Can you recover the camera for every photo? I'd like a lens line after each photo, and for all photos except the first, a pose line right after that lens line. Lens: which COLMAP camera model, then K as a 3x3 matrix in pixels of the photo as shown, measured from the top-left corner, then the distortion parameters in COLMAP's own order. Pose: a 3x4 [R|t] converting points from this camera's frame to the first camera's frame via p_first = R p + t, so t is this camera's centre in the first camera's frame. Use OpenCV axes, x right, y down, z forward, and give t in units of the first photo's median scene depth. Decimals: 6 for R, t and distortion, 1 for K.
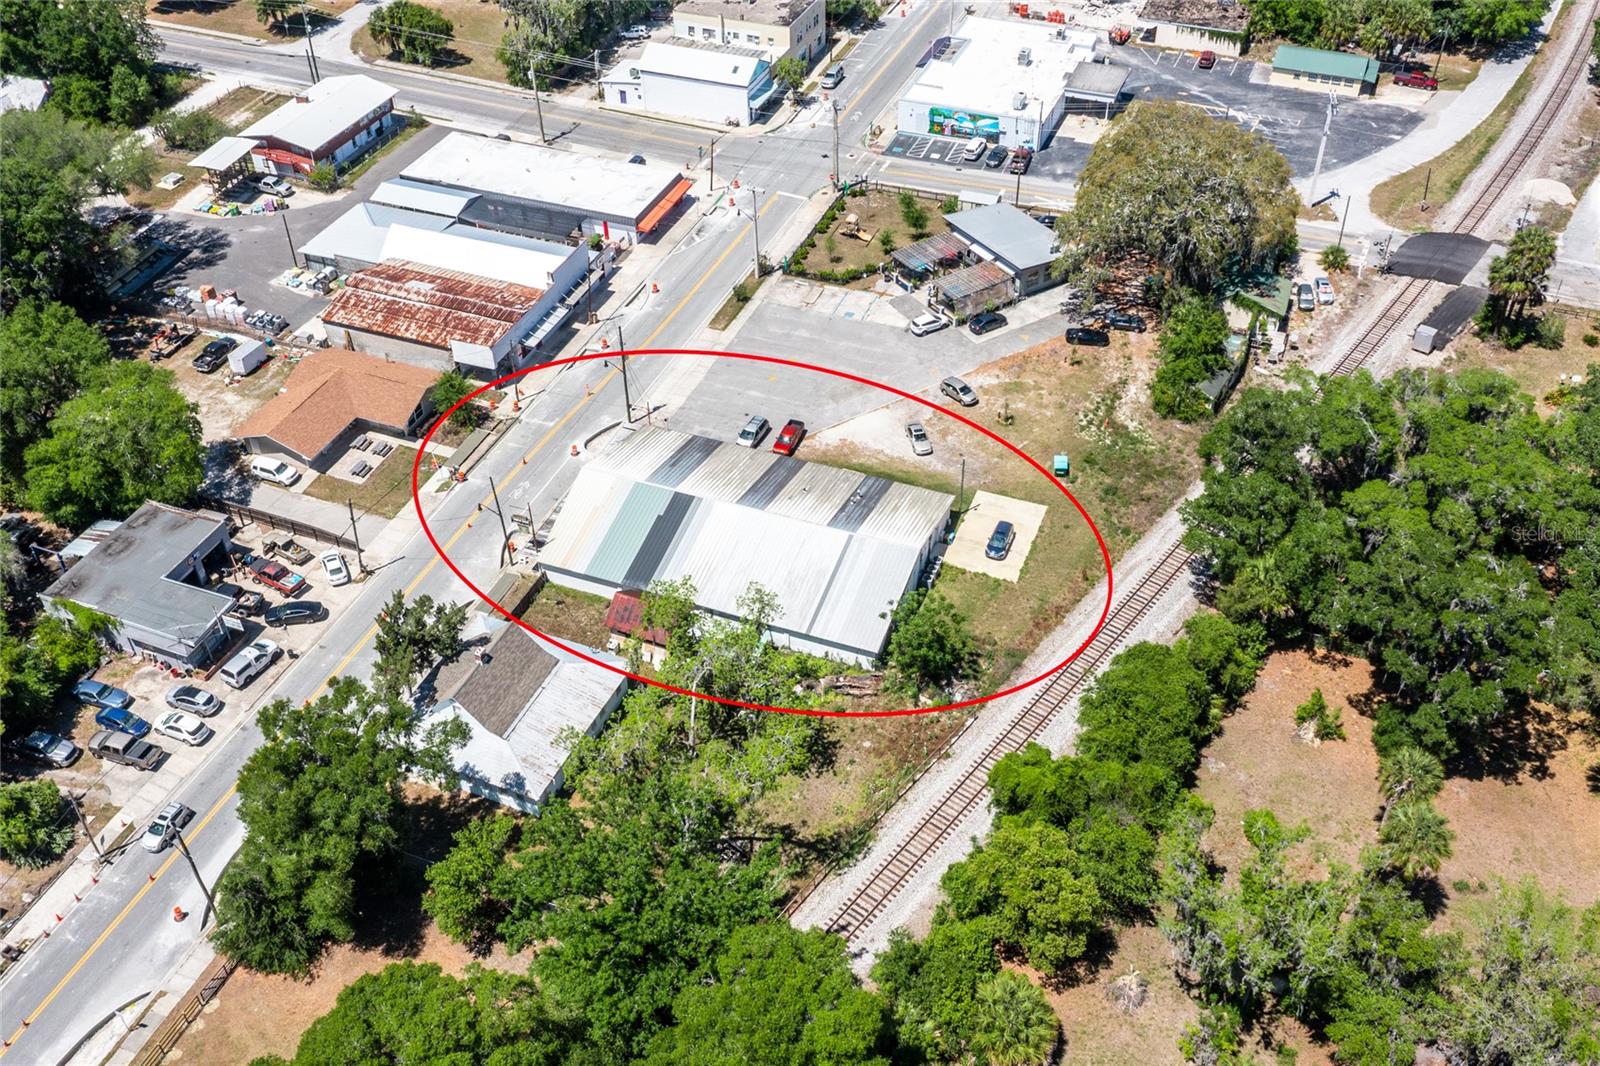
lens RADIAL K [[1510.9, 0, 800.0], [0, 1510.9, 533.0], [0, 0, 1]] dist [-0.014447, 0.004777]
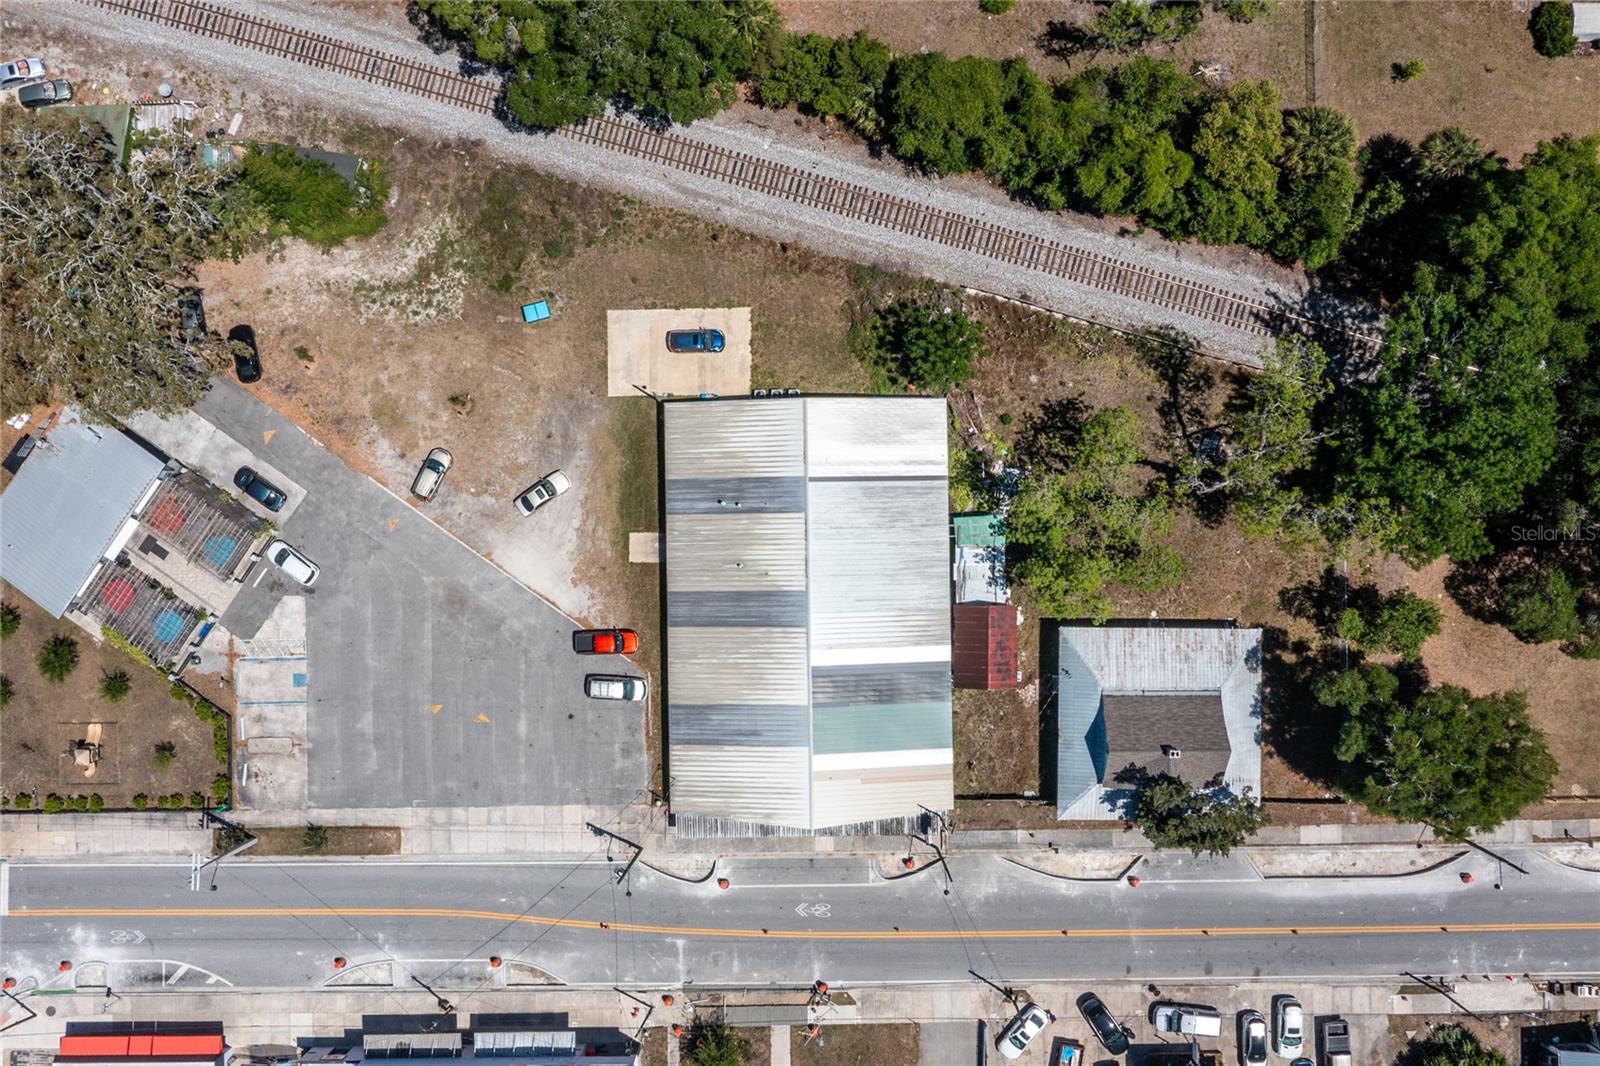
lens RADIAL K [[1501.0, 0, 796.9], [0, 1501.0, 529.7], [0, 0, 1]] dist [-0.013691, -0.002309]
pose [[-0.382544, -0.923611, 0.024577, -0.008696], [0.604749, -0.230189, 0.762425, -0.500757], [-0.698526, 0.306524, 0.646610, 0.338560]]
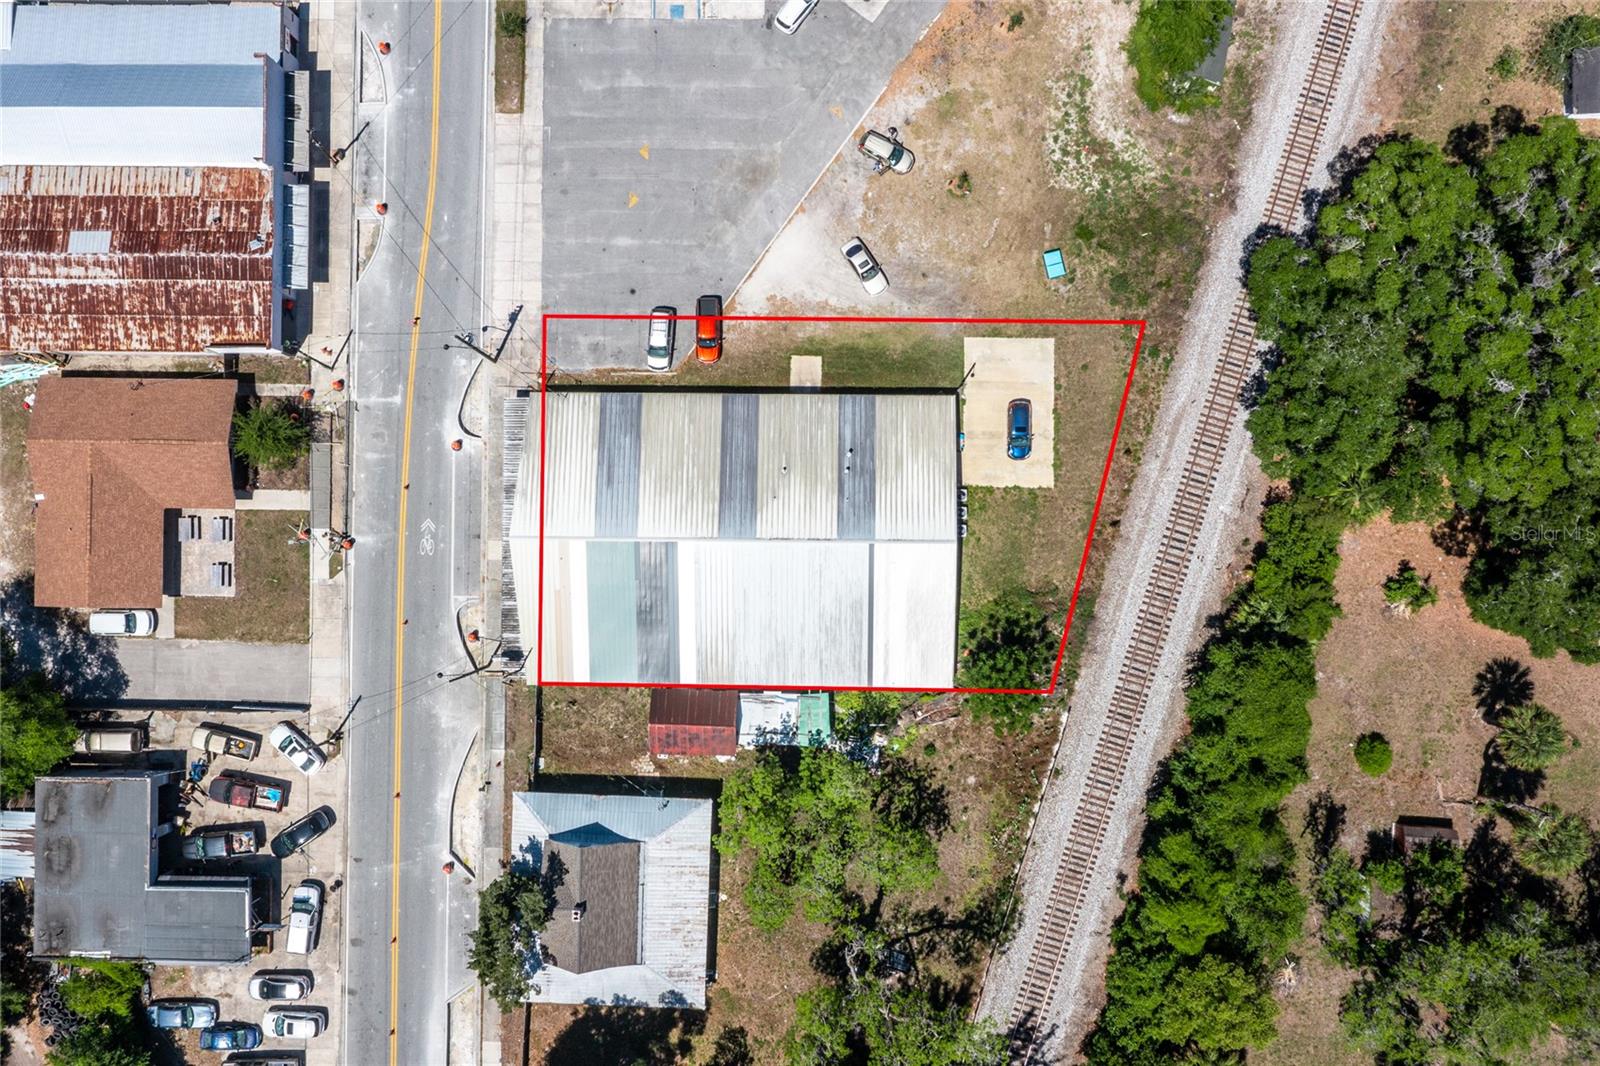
lens RADIAL K [[1501.0, 0, 796.9], [0, 1501.0, 529.7], [0, 0, 1]] dist [-0.013691, -0.002309]
pose [[0.933188, -0.359377, -0.002694, 0.000347], [0.236875, 0.609415, 0.756640, -0.480743], [-0.270277, -0.706726, 0.653826, 0.352541]]
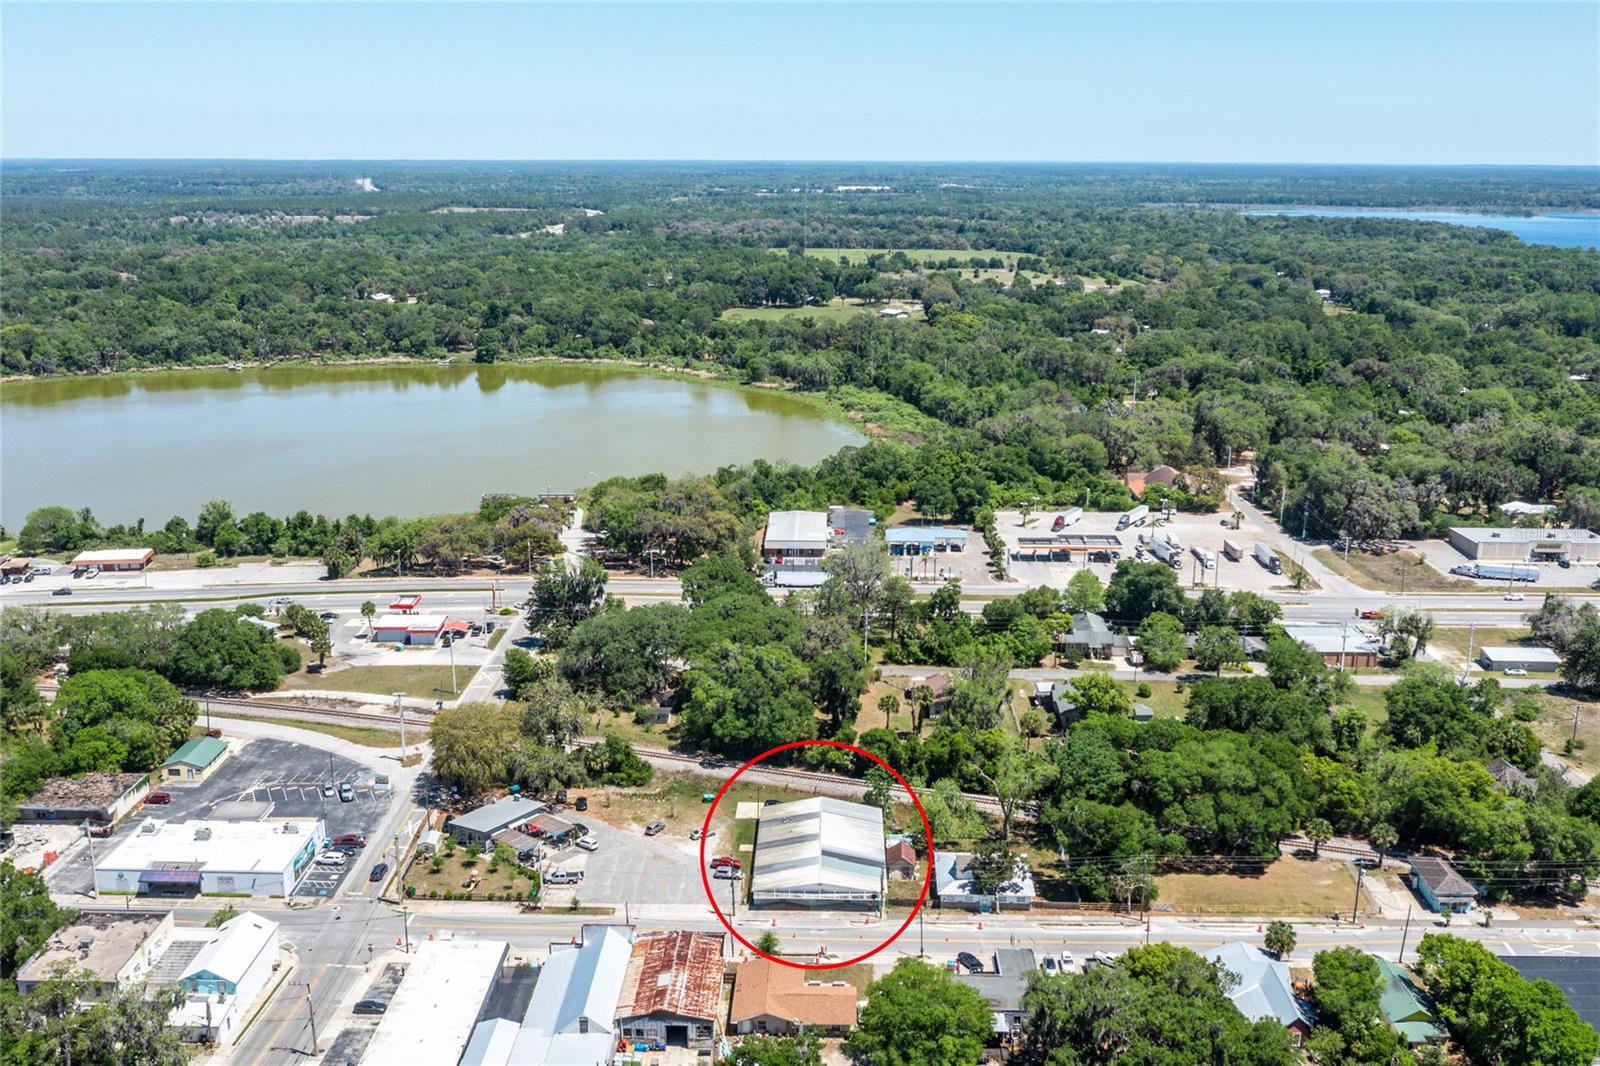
lens RADIAL K [[1510.9, 0, 800.0], [0, 1510.9, 533.0], [0, 0, 1]] dist [-0.014447, 0.004777]
pose [[-0.347325, -0.225516, 0.910224, -1.276299], [0.600839, 0.691717, 0.400649, -0.810729], [-0.719971, 0.686054, -0.104751, 0.728027]]
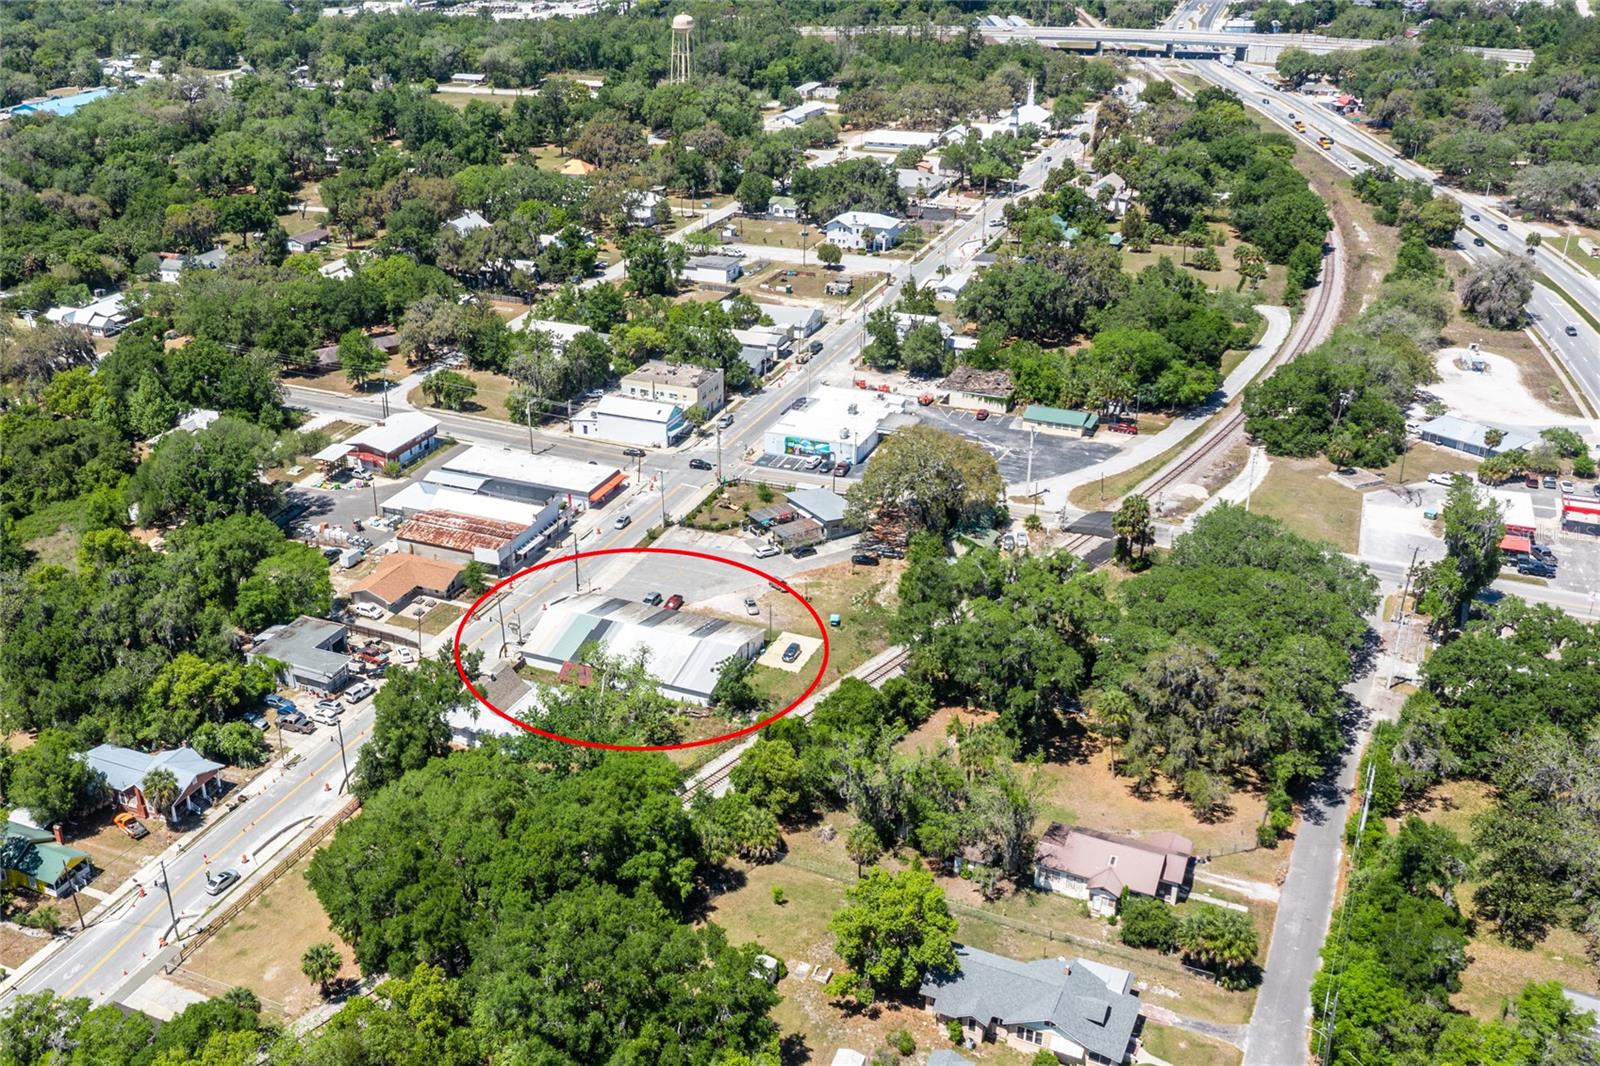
lens RADIAL K [[1582.2, 0, 615.2], [0, 1582.2, 536.4], [0, 0, 1]] dist [-0.012774, -0.004259]
pose [[0.995139, 0.023287, -0.095688, 0.079825], [-0.048203, 0.962470, -0.267075, 0.281900], [0.085877, 0.270389, 0.958913, -0.585450]]
